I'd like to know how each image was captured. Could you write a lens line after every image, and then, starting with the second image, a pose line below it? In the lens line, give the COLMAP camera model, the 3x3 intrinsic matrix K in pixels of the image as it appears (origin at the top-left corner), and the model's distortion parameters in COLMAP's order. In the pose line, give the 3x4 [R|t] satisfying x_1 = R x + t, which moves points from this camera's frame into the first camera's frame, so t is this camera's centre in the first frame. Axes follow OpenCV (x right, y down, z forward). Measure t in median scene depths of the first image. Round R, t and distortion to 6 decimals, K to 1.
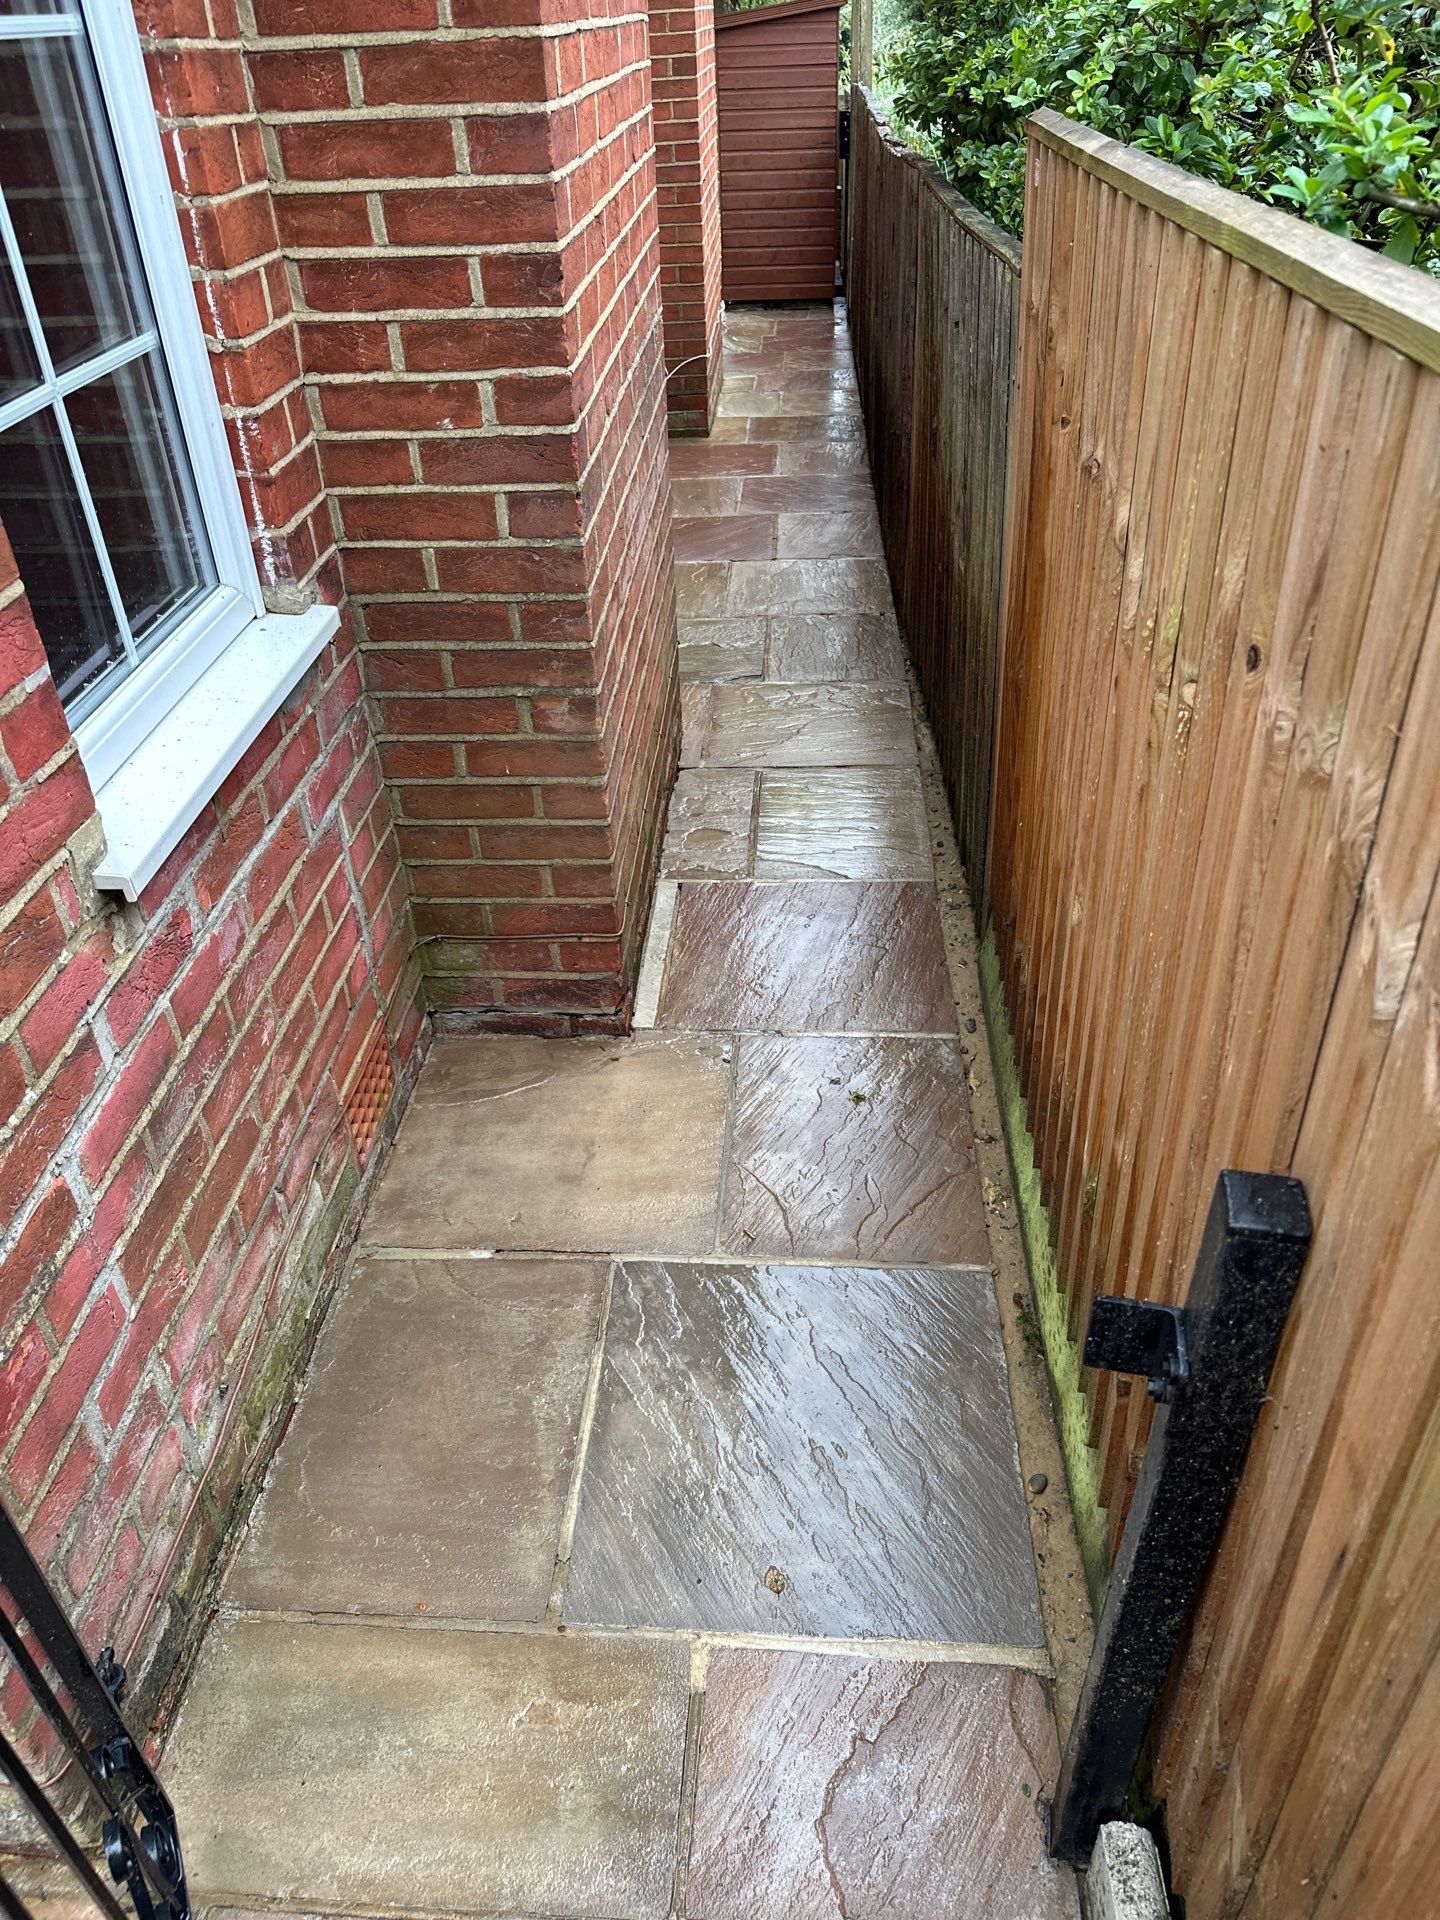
lens RADIAL K [[1368.9, 0, 715.3], [0, 1368.9, 942.0], [0, 0, 1]] dist [0.034756, -0.035035]
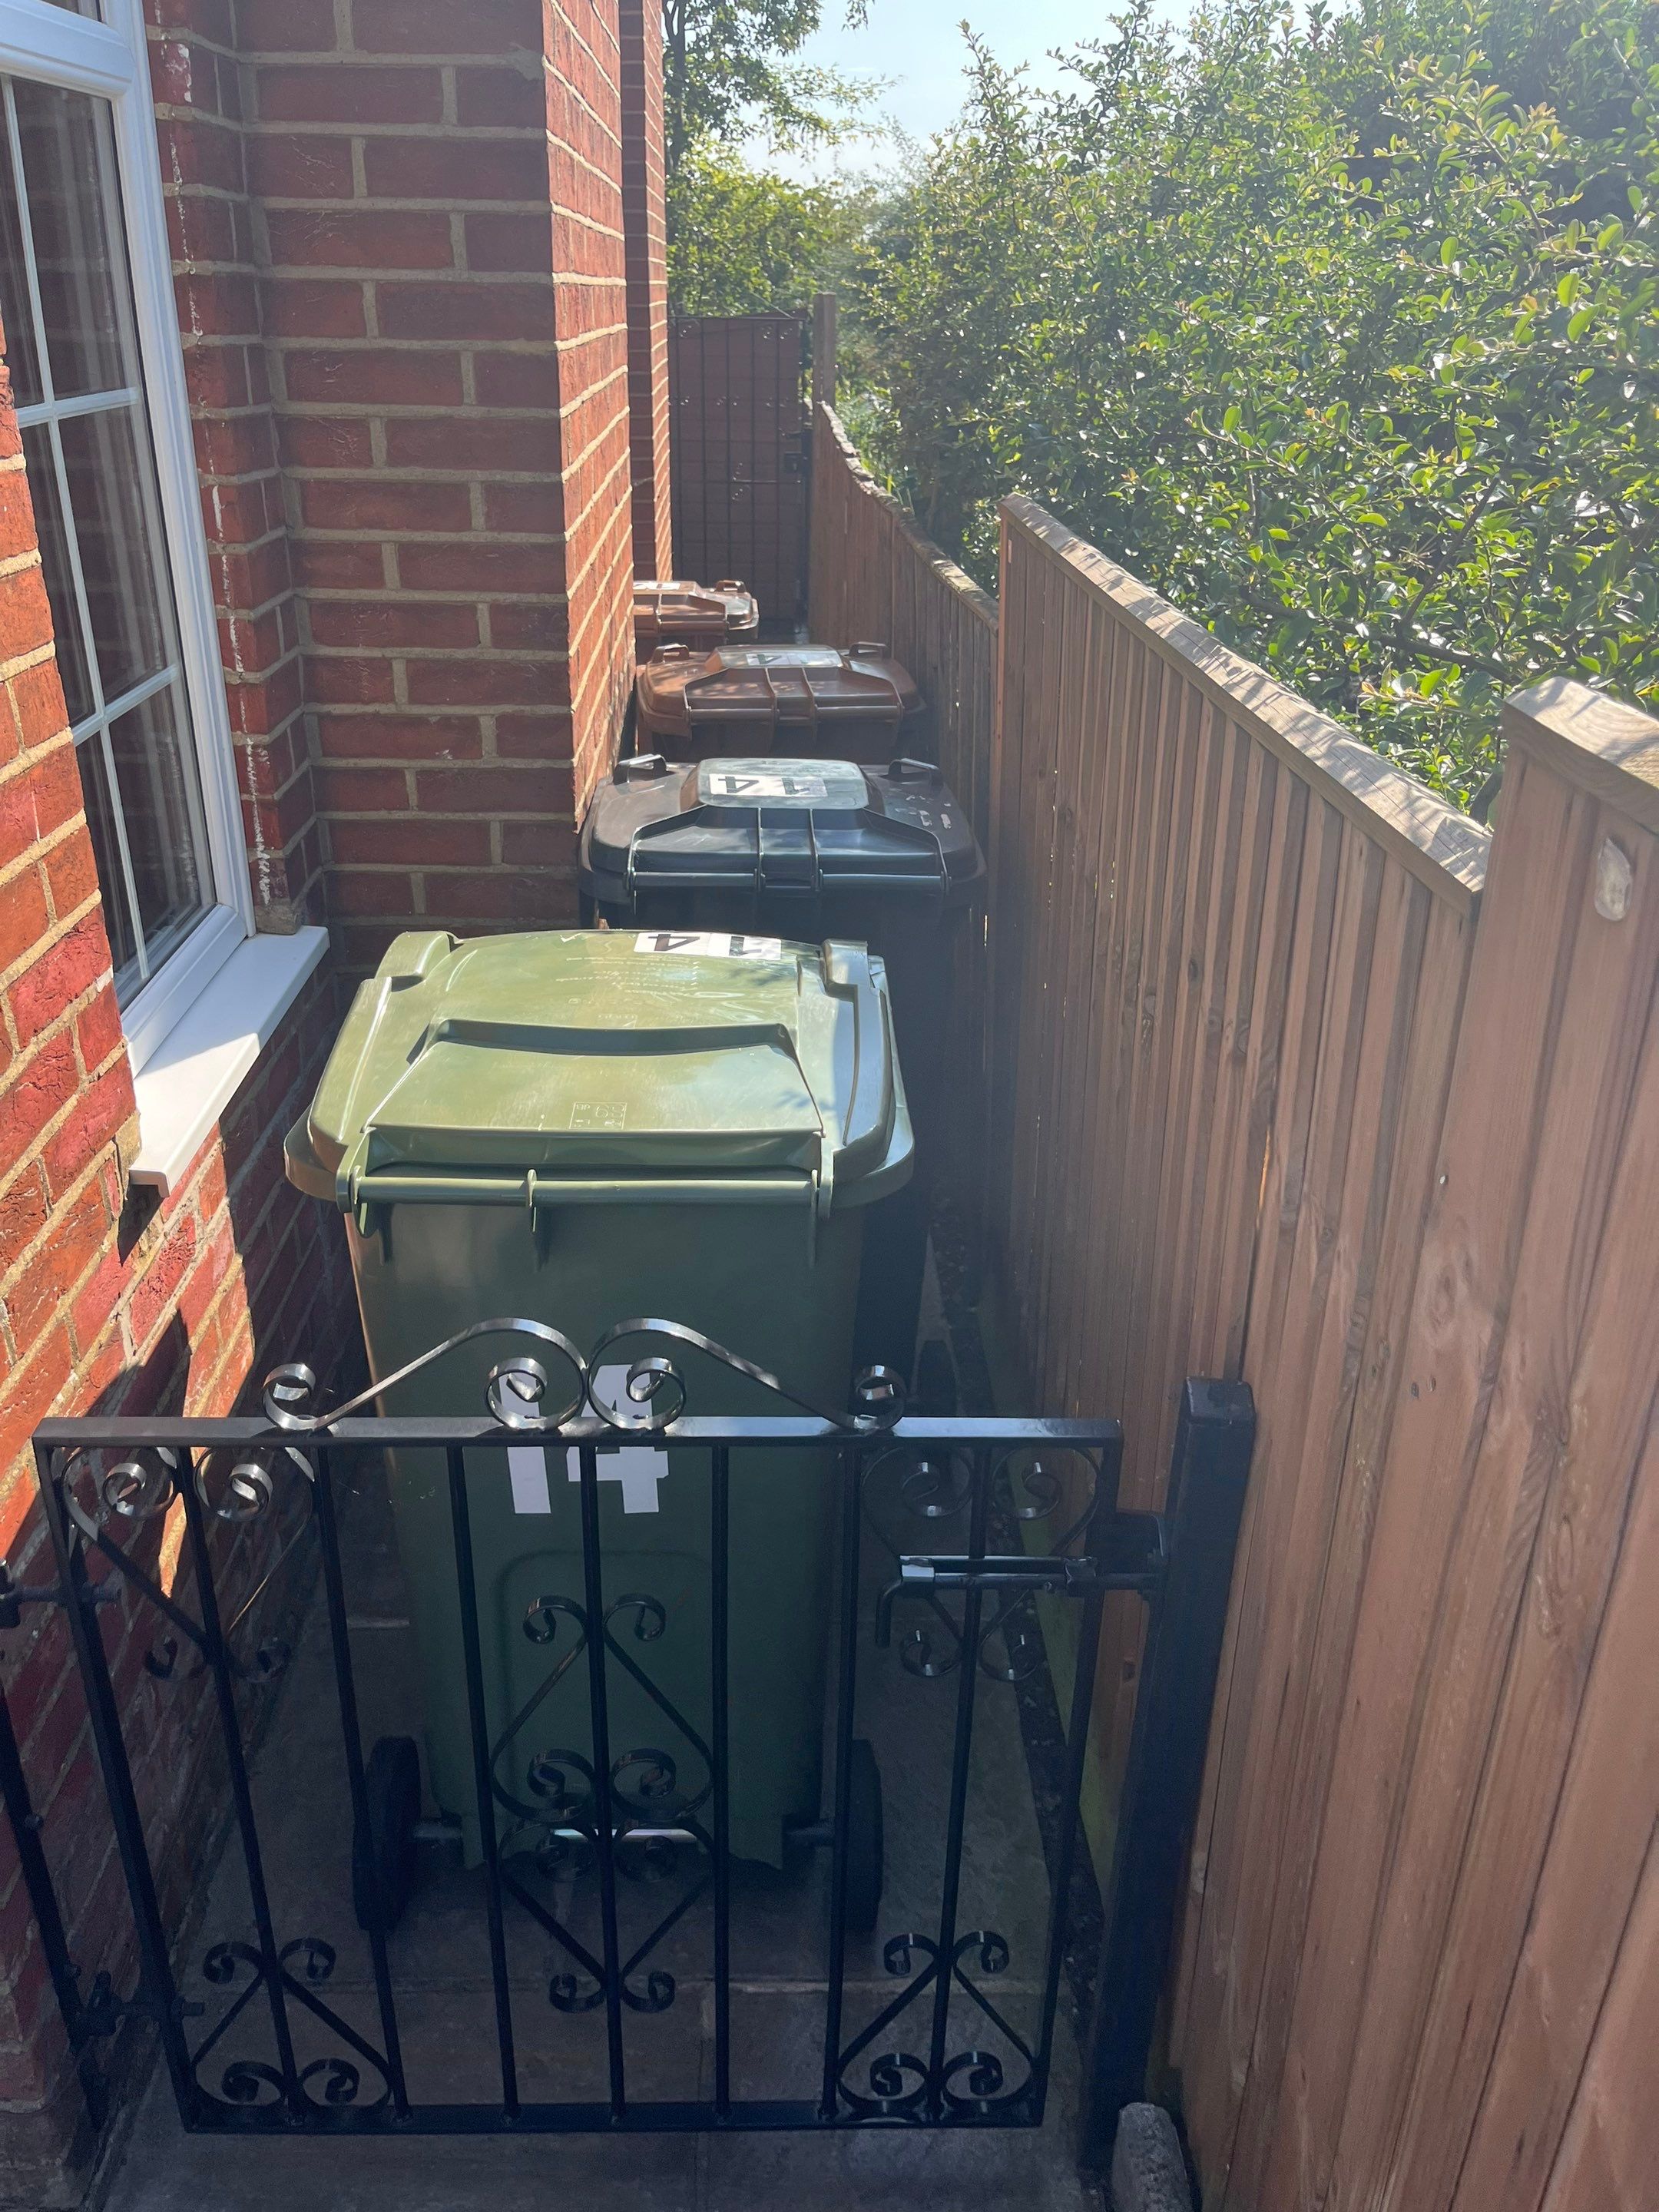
lens RADIAL K [[1779.0, 0, 828.6], [0, 1779.0, 1111.7], [0, 0, 1]] dist [0.033435, -0.009994]
pose [[0.993665, 0.005842, 0.112227, -0.066311], [0.011713, 0.987824, -0.155132, 0.096676], [-0.111767, 0.155464, 0.981498, -0.299563]]
